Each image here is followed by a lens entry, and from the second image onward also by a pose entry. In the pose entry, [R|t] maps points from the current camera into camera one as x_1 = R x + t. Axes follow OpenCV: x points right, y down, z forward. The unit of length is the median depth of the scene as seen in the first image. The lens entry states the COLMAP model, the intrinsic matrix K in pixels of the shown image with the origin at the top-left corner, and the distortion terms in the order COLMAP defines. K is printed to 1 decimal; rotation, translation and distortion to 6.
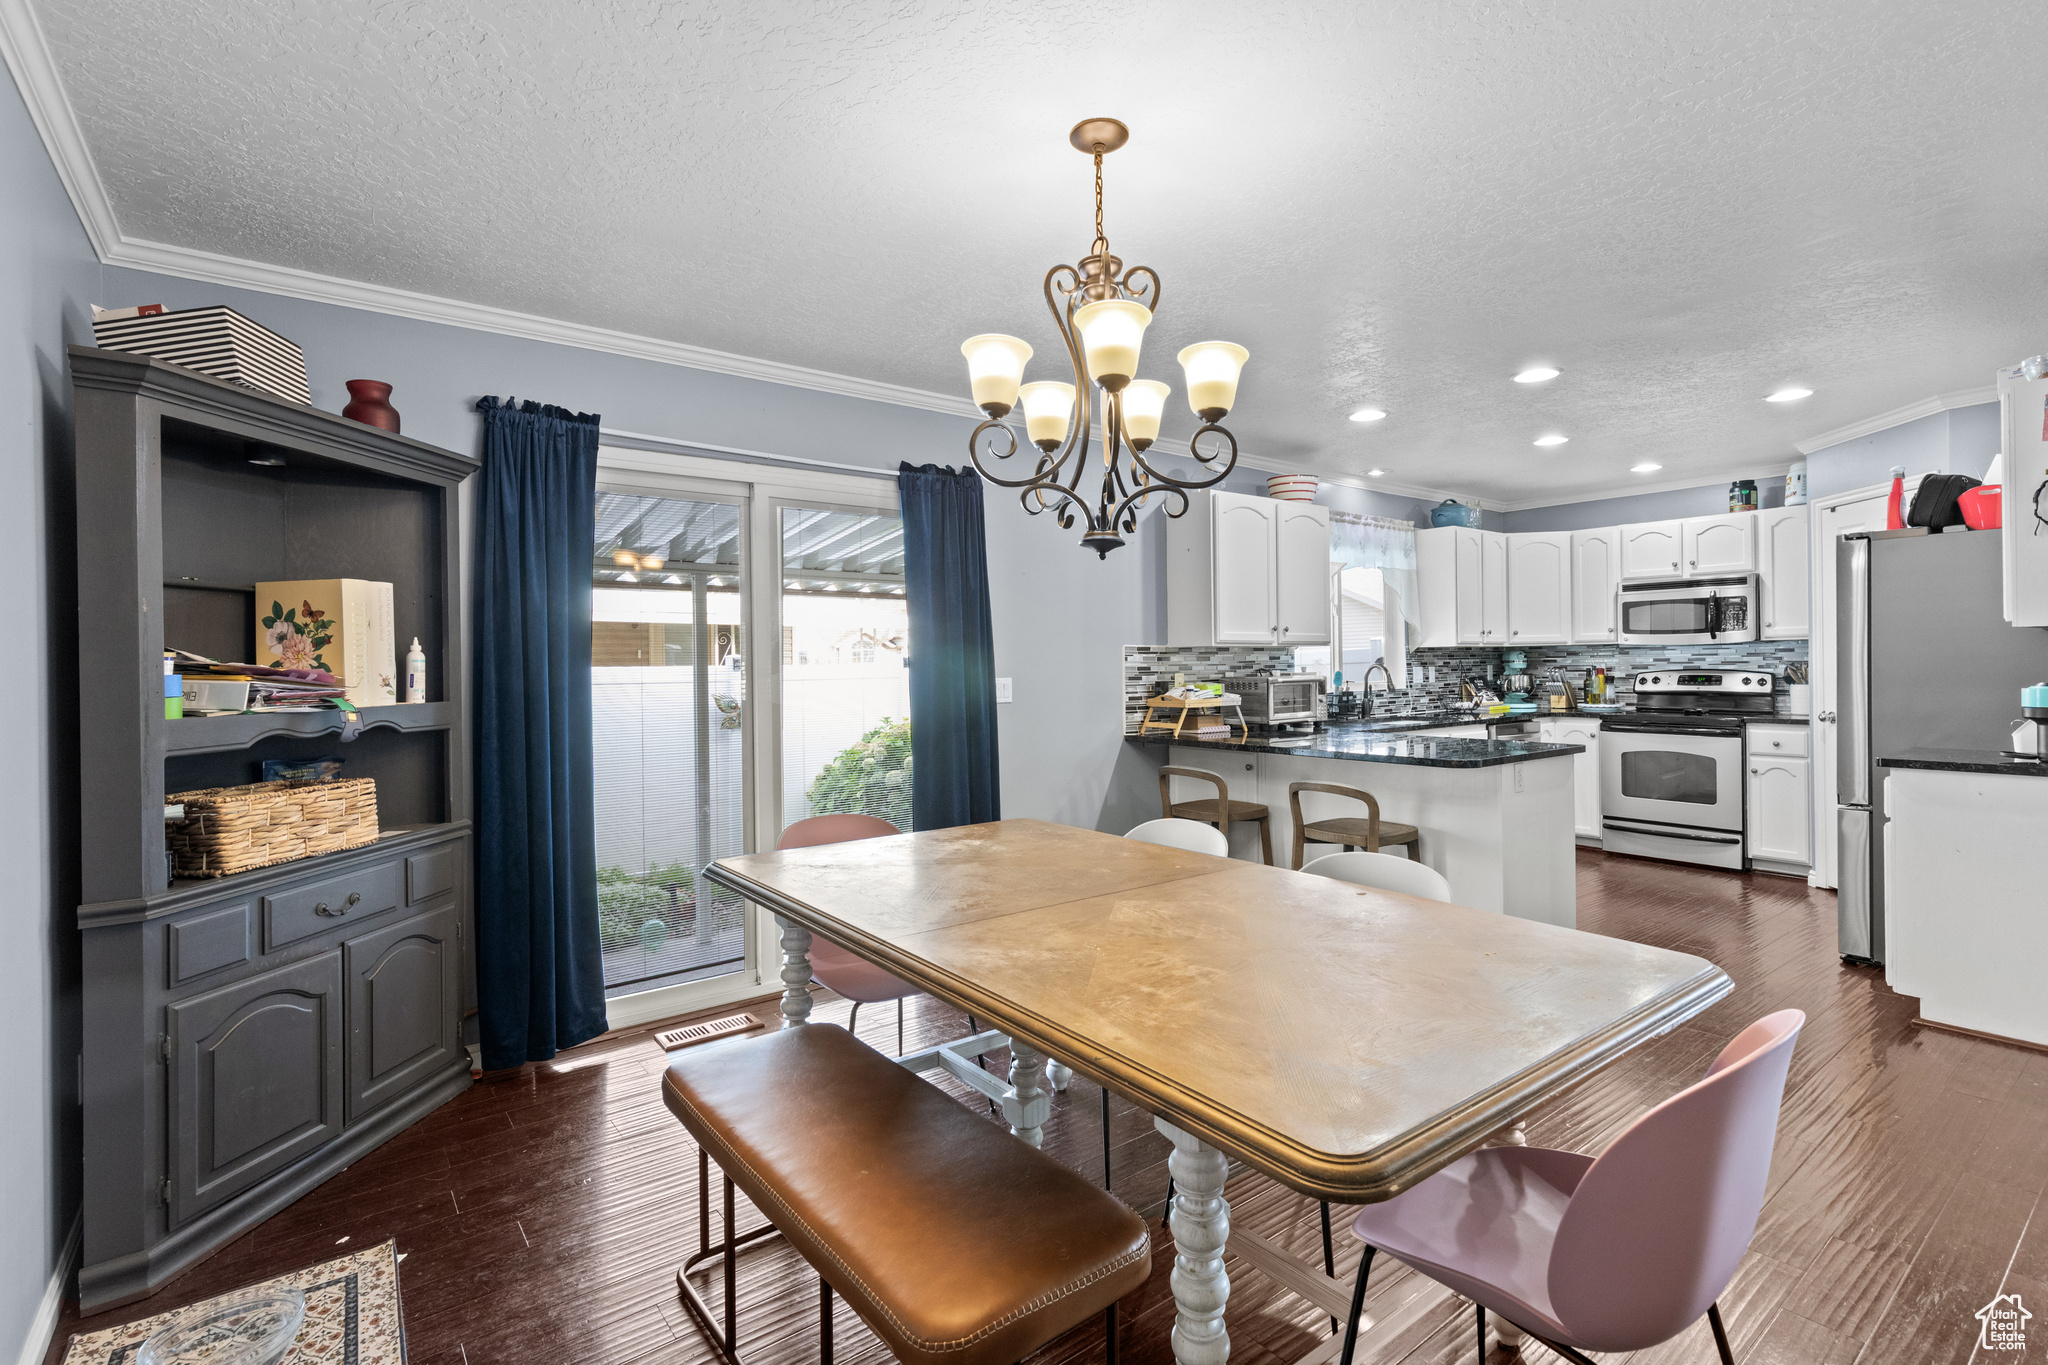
lens RADIAL K [[959.1, 0, 1016.1], [0, 959.1, 669.6], [0, 0, 1]] dist [0.004704, -0.002741]
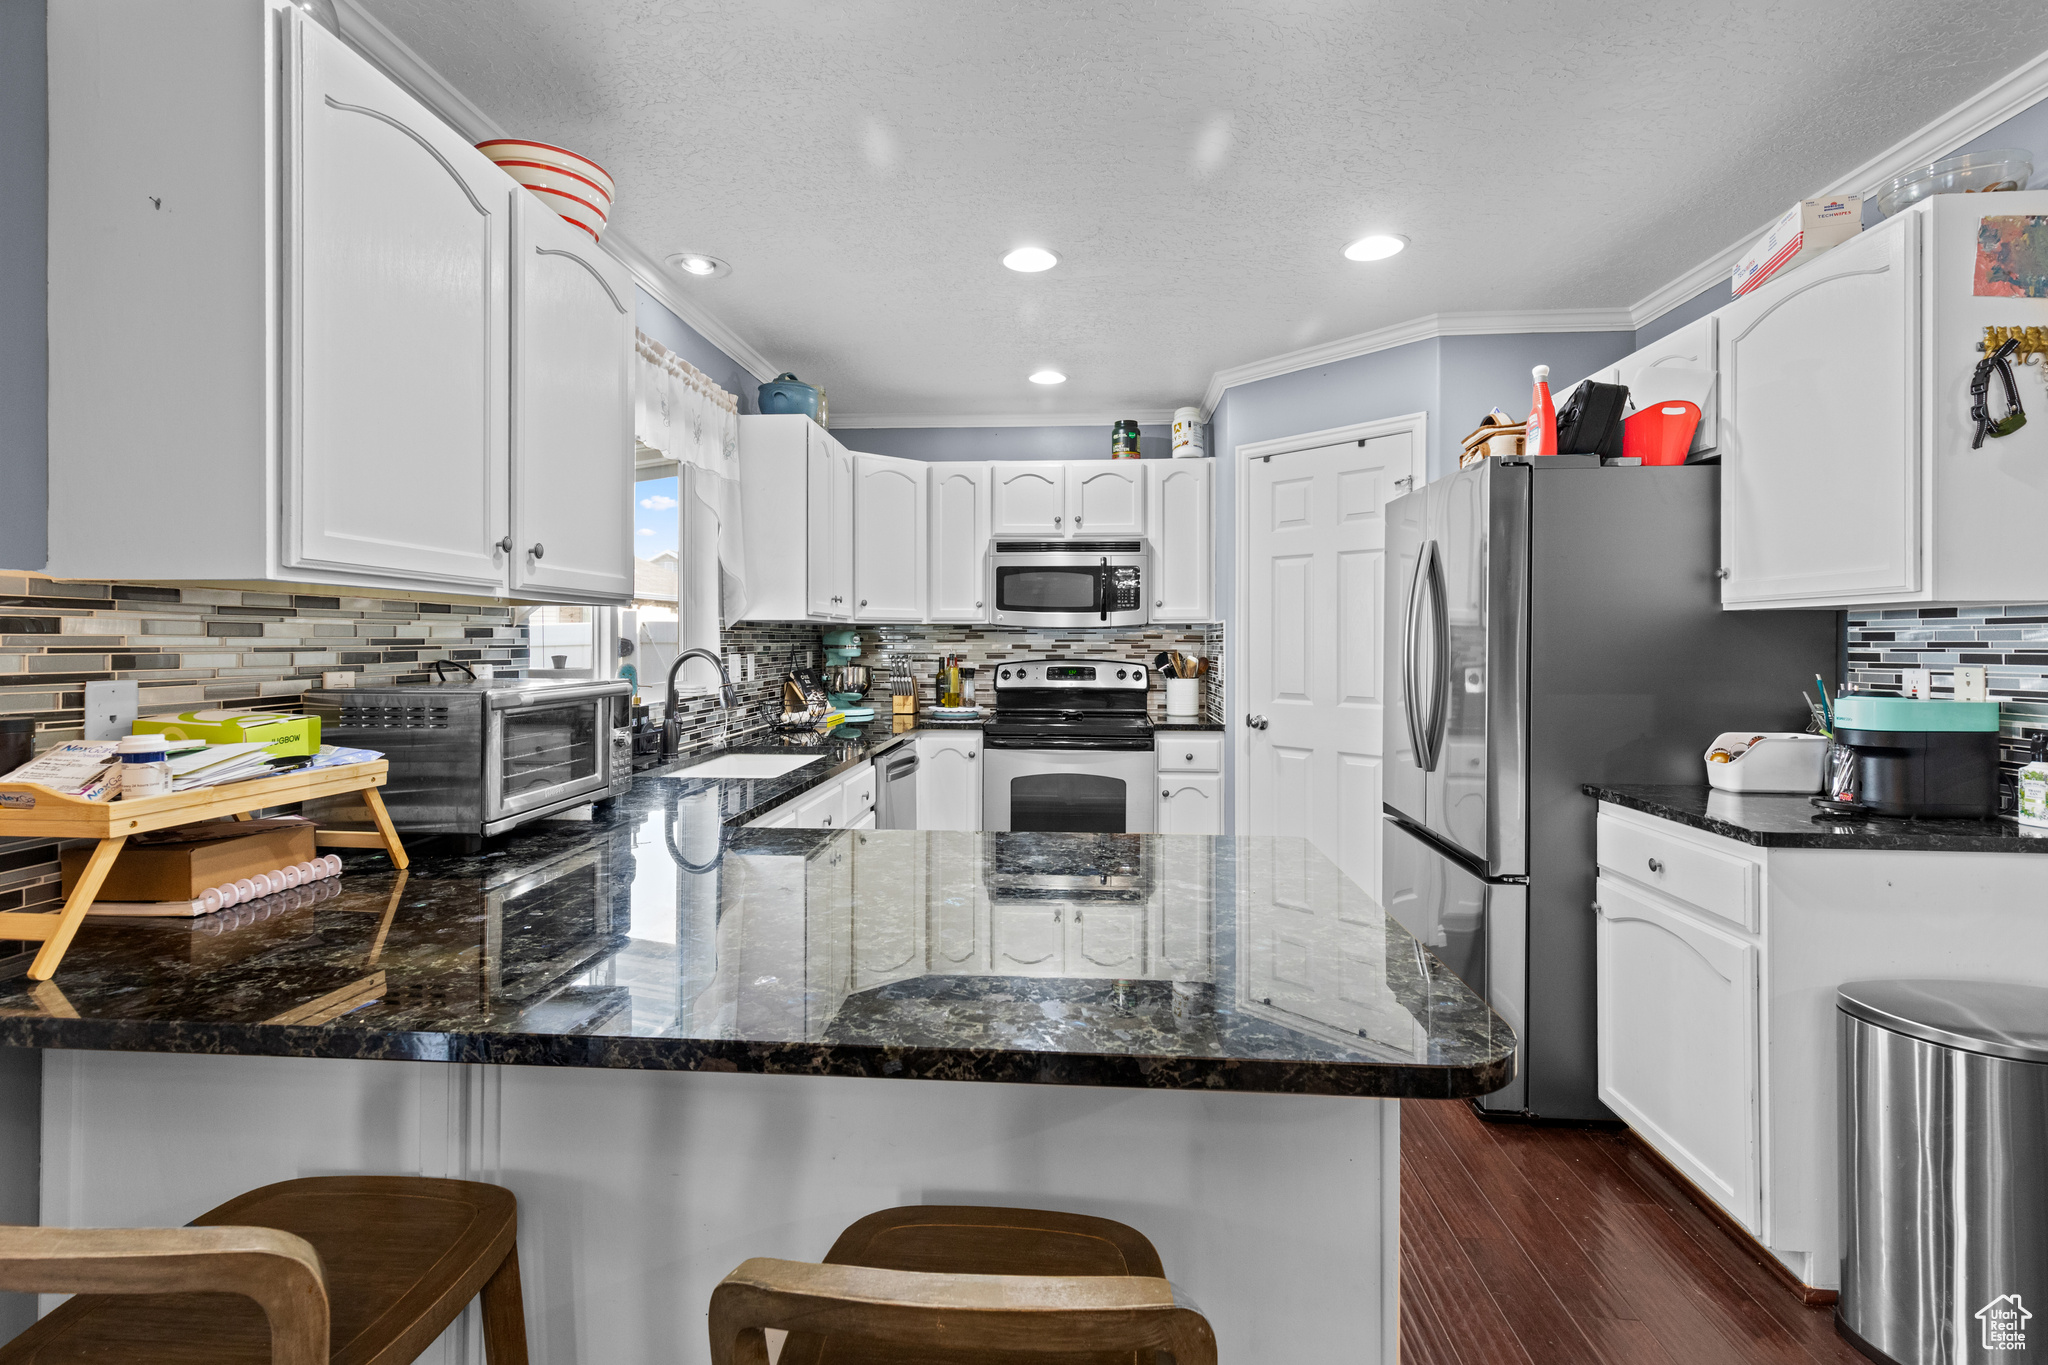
lens RADIAL K [[959.1, 0, 1044.8], [0, 959.1, 643.4], [0, 0, 1]] dist [0.004704, -0.002741]
pose [[0.652856, 0.012556, 0.757378, 0.118724], [-0.005655, 0.999916, -0.011703, -0.004171], [-0.757461, 0.003357, 0.652872, 0.546126]]
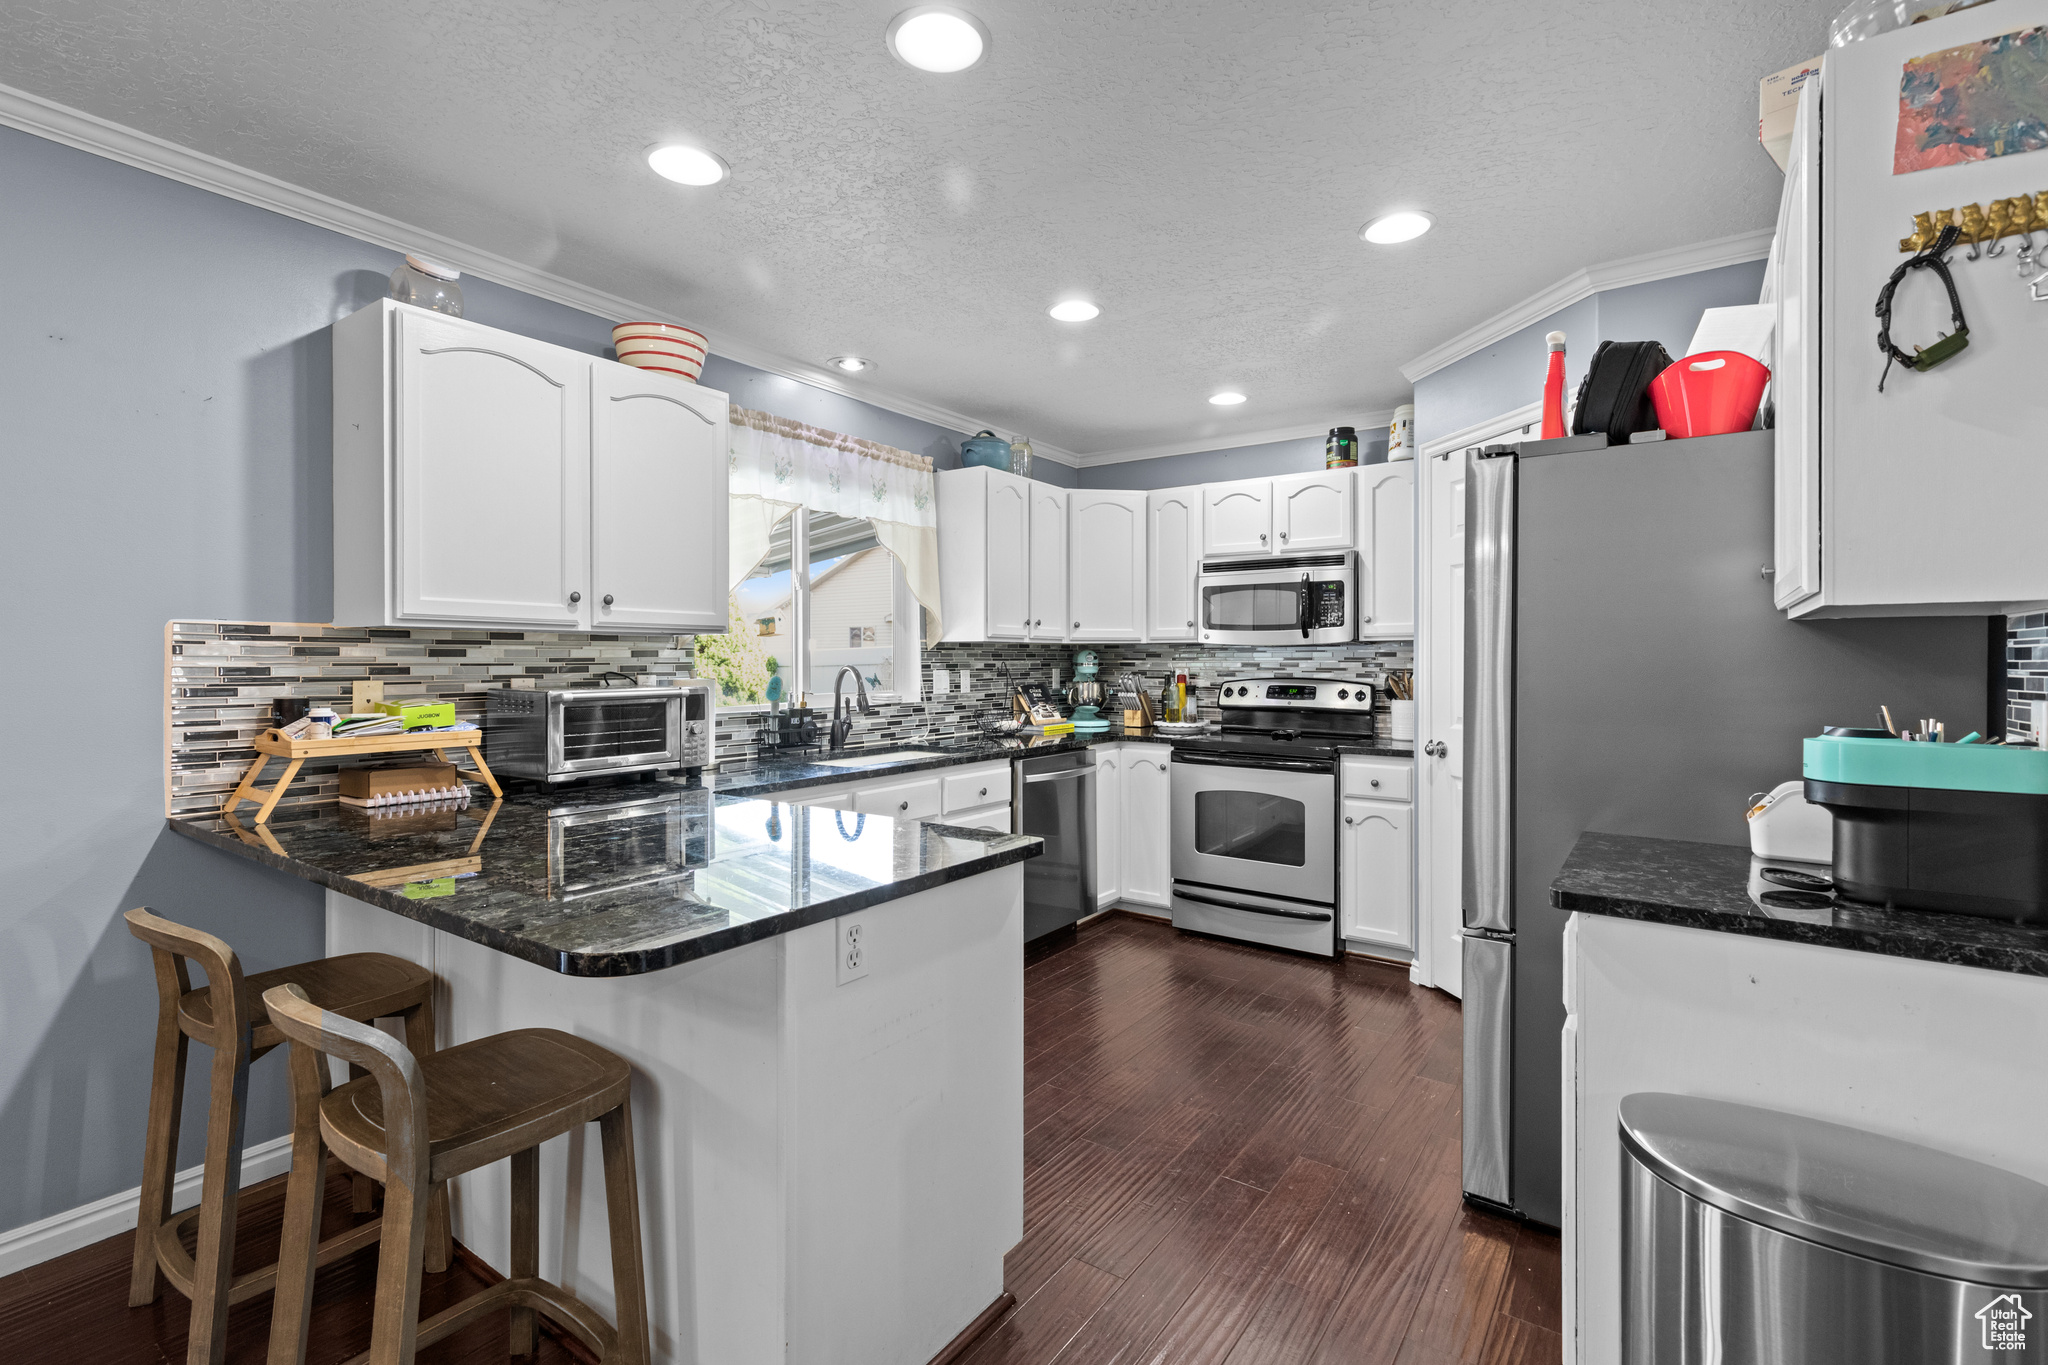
lens RADIAL K [[959.1, 0, 1012.9], [0, 959.1, 663.5], [0, 0, 1]] dist [0.004704, -0.002741]
pose [[0.953768, 0.012828, 0.300269, 0.293358], [-0.012101, 0.999918, -0.004280, -0.006159], [-0.300299, 0.000449, 0.953845, 0.367828]]
